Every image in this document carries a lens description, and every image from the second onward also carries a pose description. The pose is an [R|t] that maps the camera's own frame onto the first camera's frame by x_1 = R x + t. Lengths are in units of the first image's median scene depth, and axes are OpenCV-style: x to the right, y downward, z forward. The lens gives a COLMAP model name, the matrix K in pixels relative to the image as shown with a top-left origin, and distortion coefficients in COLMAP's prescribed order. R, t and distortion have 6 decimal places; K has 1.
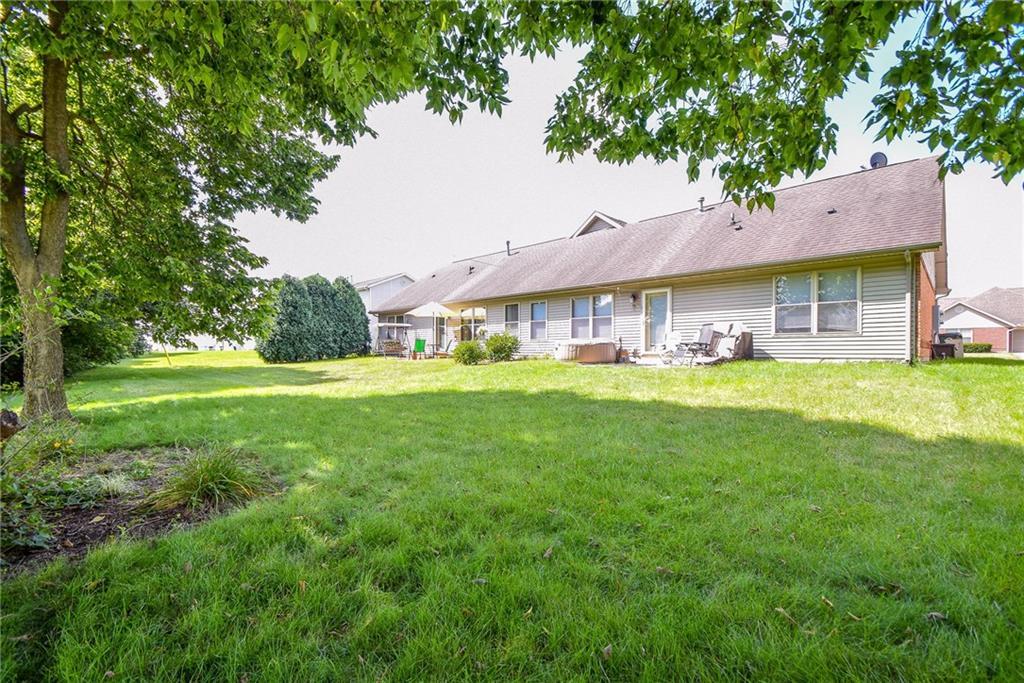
lens RADIAL K [[449.3, 0, 512.3], [0, 449.3, 356.2], [0, 0, 1]] dist [0.029634, -0.027103]
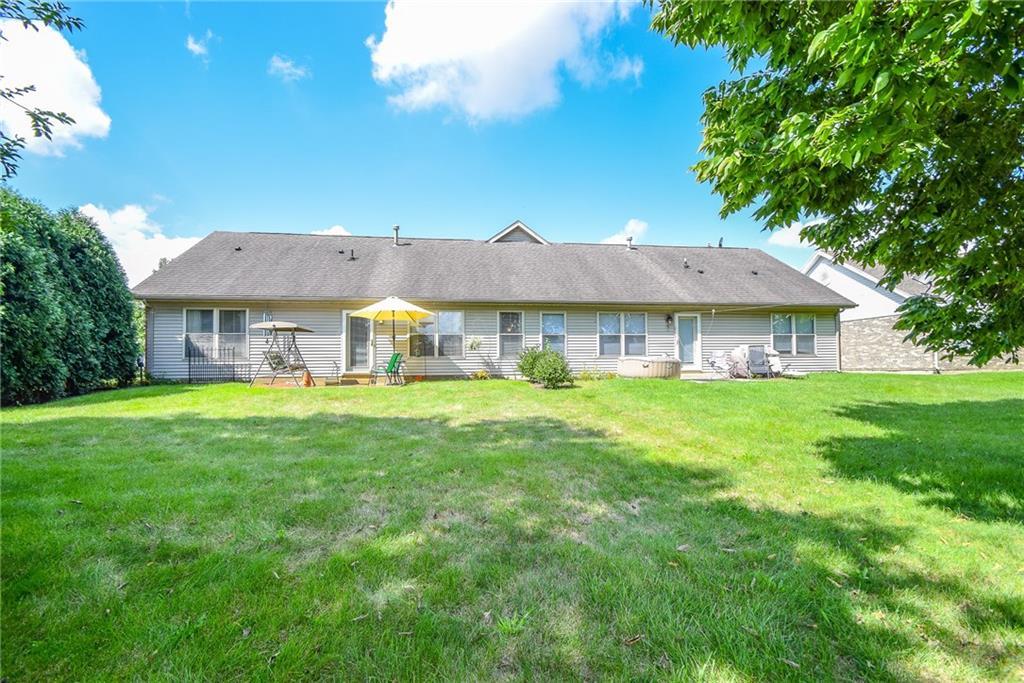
lens RADIAL K [[449.3, 0, 512.3], [0, 449.3, 356.2], [0, 0, 1]] dist [0.029634, -0.027103]
pose [[0.588313, 0.020886, 0.808364, -0.602285], [0.023933, 0.998779, -0.043224, -0.002117], [-0.808279, 0.044776, 0.587094, 0.497002]]
